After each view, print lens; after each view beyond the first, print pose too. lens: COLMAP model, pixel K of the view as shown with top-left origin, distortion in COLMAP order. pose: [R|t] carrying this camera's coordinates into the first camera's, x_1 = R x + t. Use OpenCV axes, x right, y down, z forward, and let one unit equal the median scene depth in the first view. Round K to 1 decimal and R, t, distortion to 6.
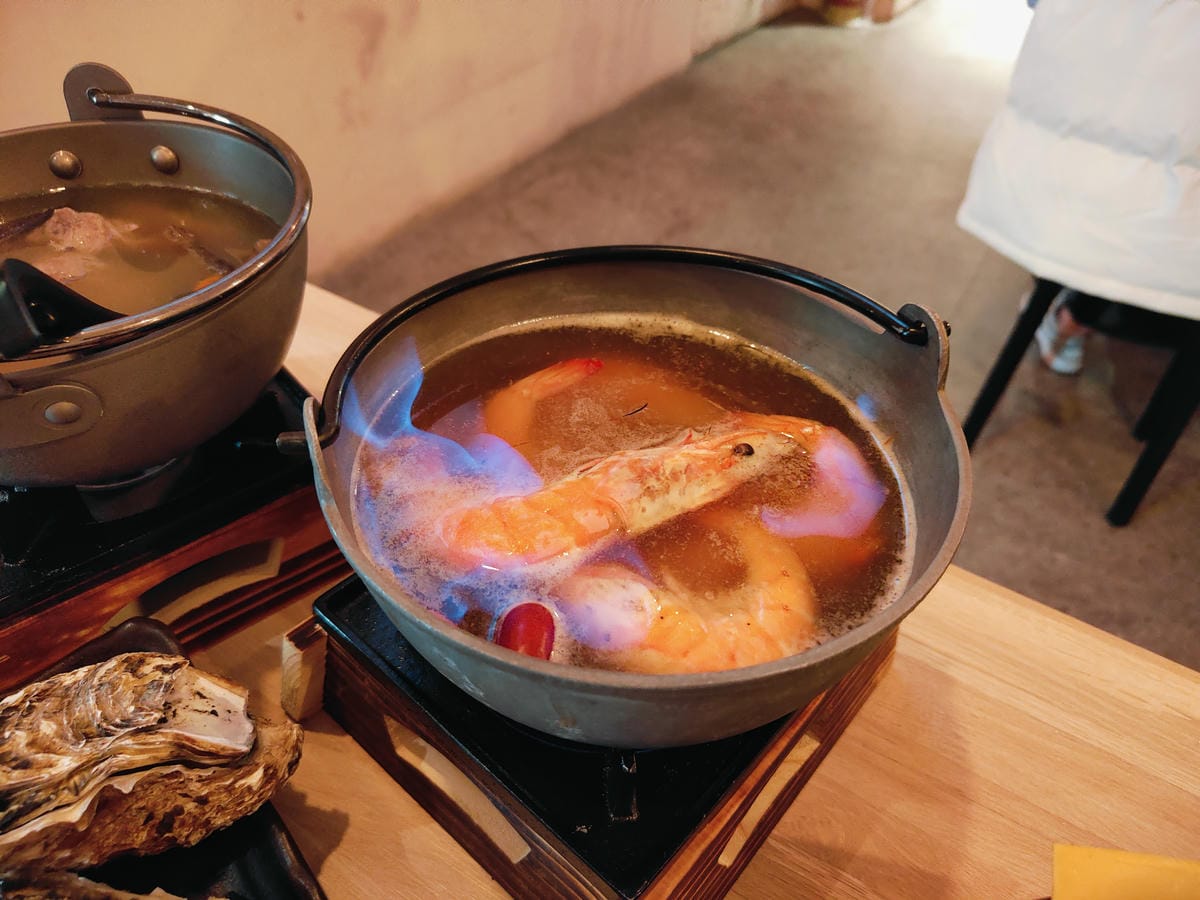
lens RADIAL K [[857.0, 0, 600.0], [0, 857.0, 450.0], [0, 0, 1]] dist [-0.008745, 0.001474]
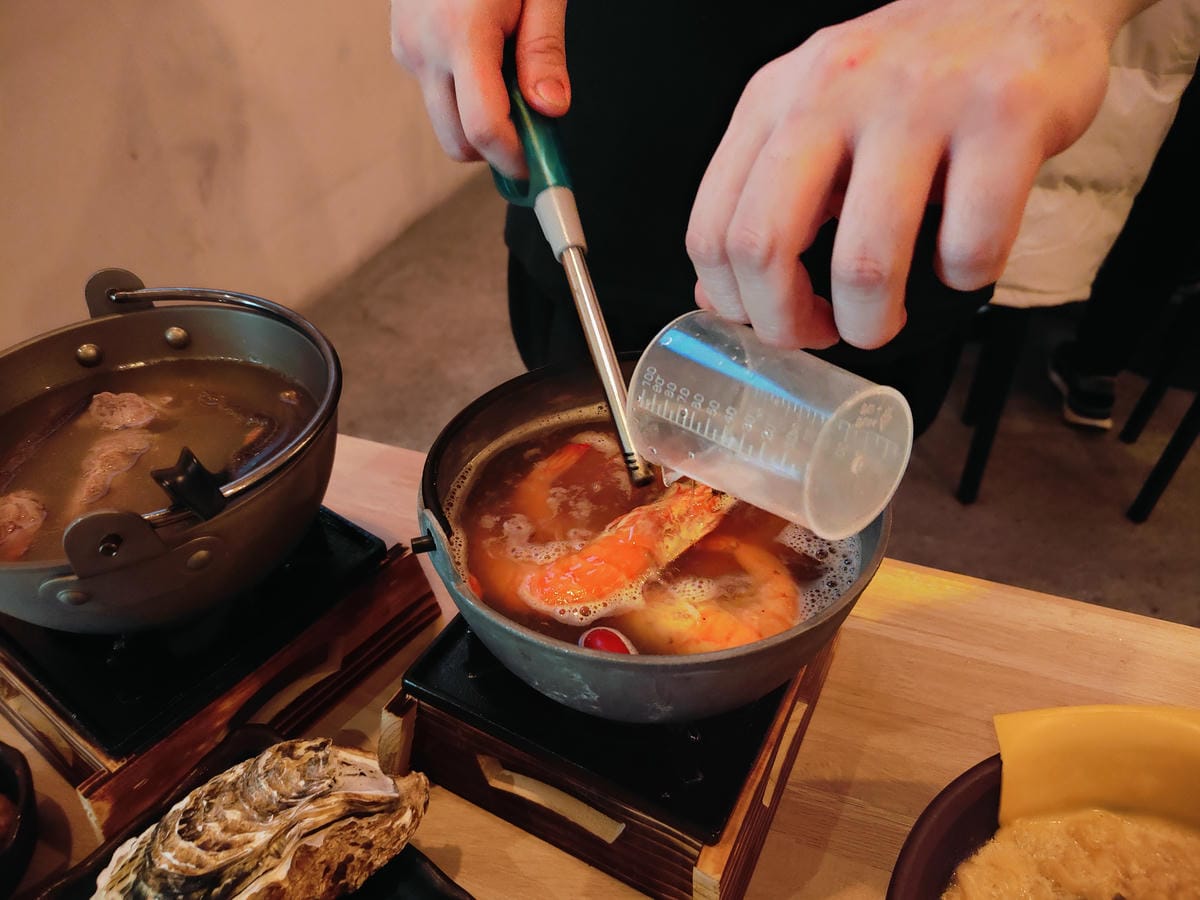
lens RADIAL K [[842.5, 0, 600.0], [0, 842.5, 450.0], [0, 0, 1]] dist [-0.000212, -0.001776]
pose [[0.972872, -0.172812, 0.153804, -0.223376], [0.183744, 0.981150, -0.059850, -0.020067], [-0.140562, 0.086487, 0.986287, -0.307432]]
